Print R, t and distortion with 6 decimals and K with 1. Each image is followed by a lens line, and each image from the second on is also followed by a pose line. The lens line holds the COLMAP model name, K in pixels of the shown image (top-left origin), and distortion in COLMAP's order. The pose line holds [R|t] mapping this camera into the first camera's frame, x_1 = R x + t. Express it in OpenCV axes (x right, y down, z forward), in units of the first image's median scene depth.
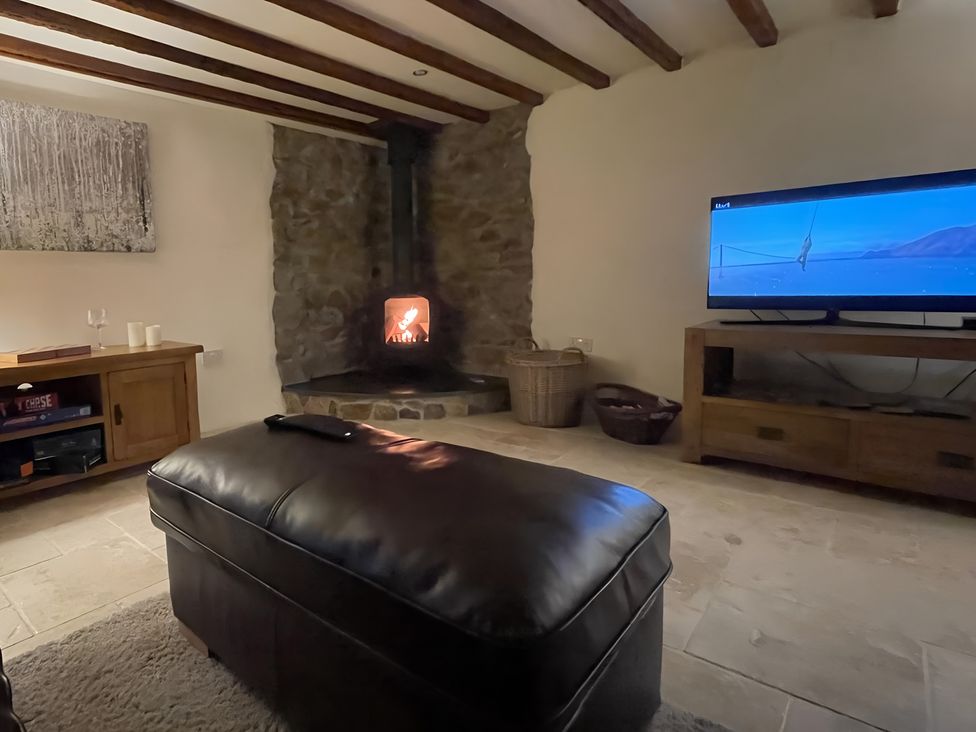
lens RADIAL K [[665.2, 0, 488.0], [0, 665.2, 366.0], [0, 0, 1]] dist [0.001755, -0.000588]
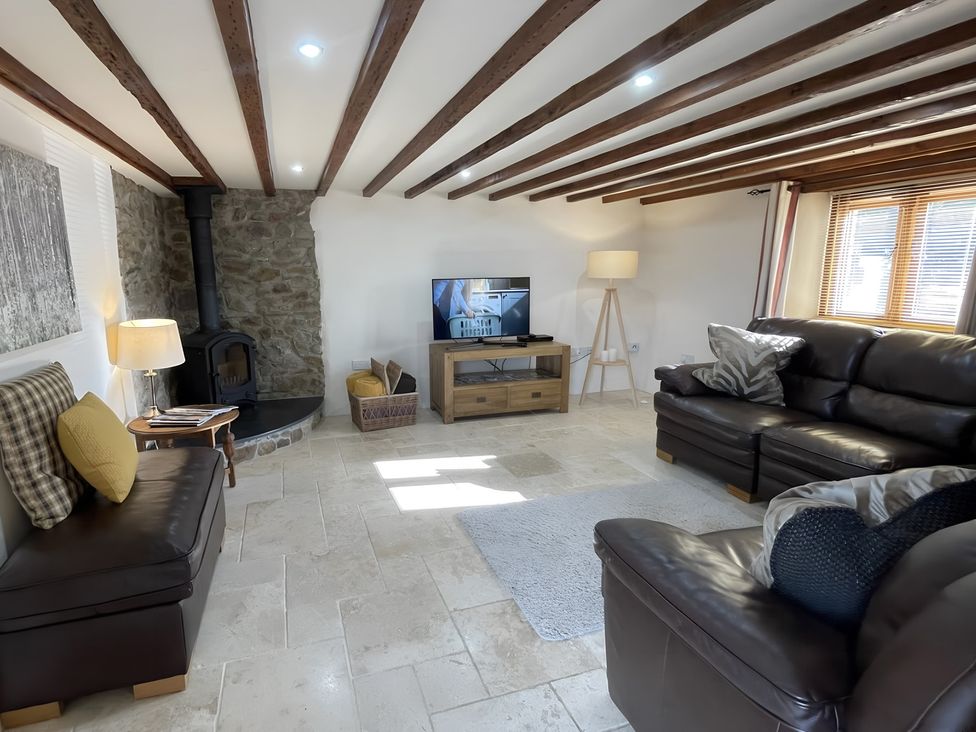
lens RADIAL K [[509.2, 0, 488.0], [0, 509.2, 366.0], [0, 0, 1]] dist [0.000927, 0.000602]
pose [[0.408851, -0.141379, 0.901584, -0.742147], [0.066195, 0.989919, 0.125213, -0.149863], [-0.910197, 0.008487, 0.414088, 0.256308]]
